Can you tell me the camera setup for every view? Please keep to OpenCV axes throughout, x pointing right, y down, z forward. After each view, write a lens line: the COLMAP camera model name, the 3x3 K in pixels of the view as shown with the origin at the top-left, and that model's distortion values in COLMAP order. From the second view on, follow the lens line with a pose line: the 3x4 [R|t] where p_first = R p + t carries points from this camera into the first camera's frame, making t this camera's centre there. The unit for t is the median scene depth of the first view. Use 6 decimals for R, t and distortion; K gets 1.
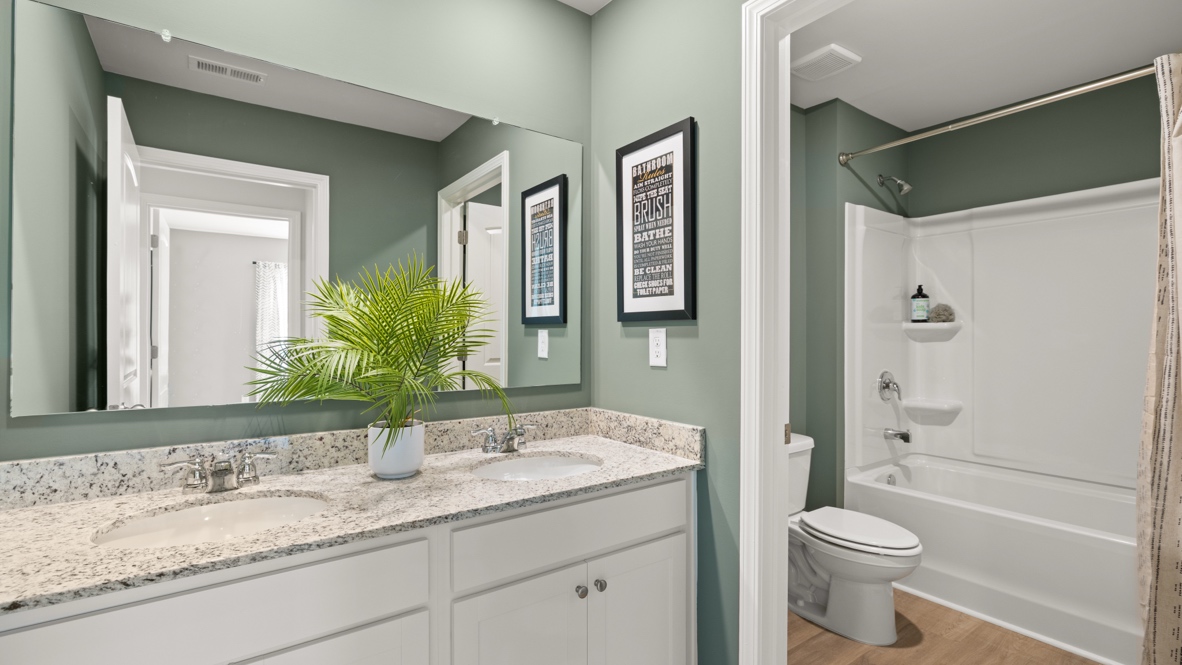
lens RADIAL K [[529.1, 0, 591.1], [0, 529.1, 328.9], [0, 0, 1]] dist [-0.007788, 0.000510]
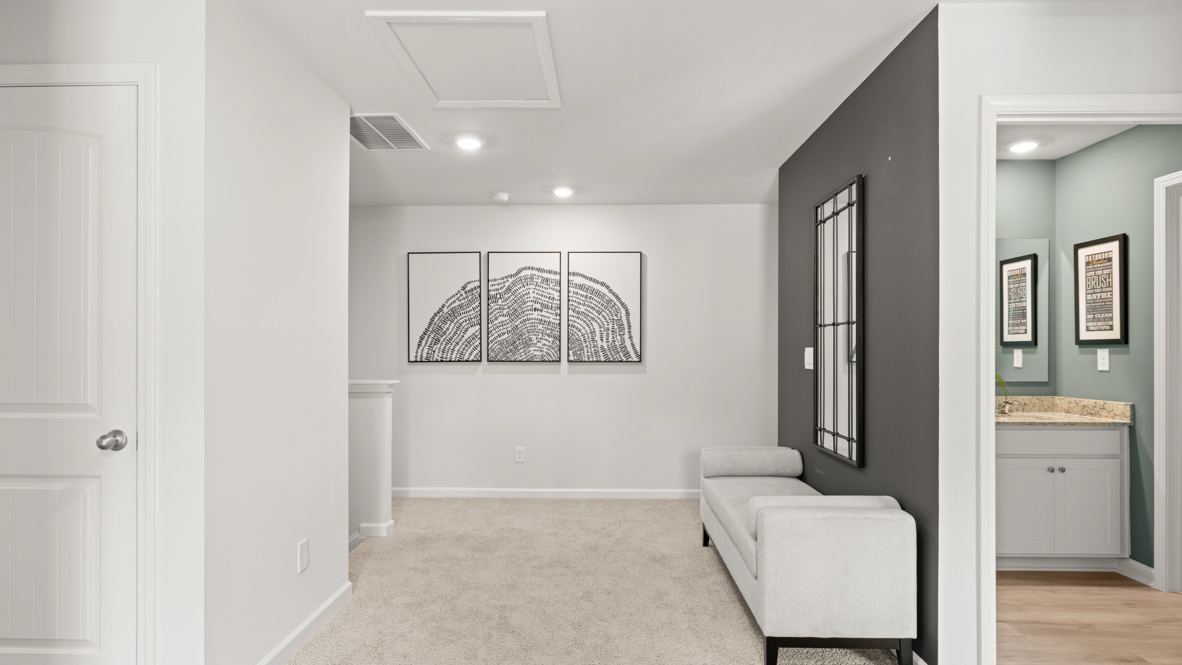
lens RADIAL K [[627.4, 0, 589.7], [0, 627.4, 341.4], [0, 0, 1]] dist [-0.000443, 0.001751]
pose [[0.802682, -0.003468, -0.596397, -0.000047], [-0.002740, 0.999951, -0.009503, -0.001485], [0.596401, 0.009262, 0.802633, -1.657860]]
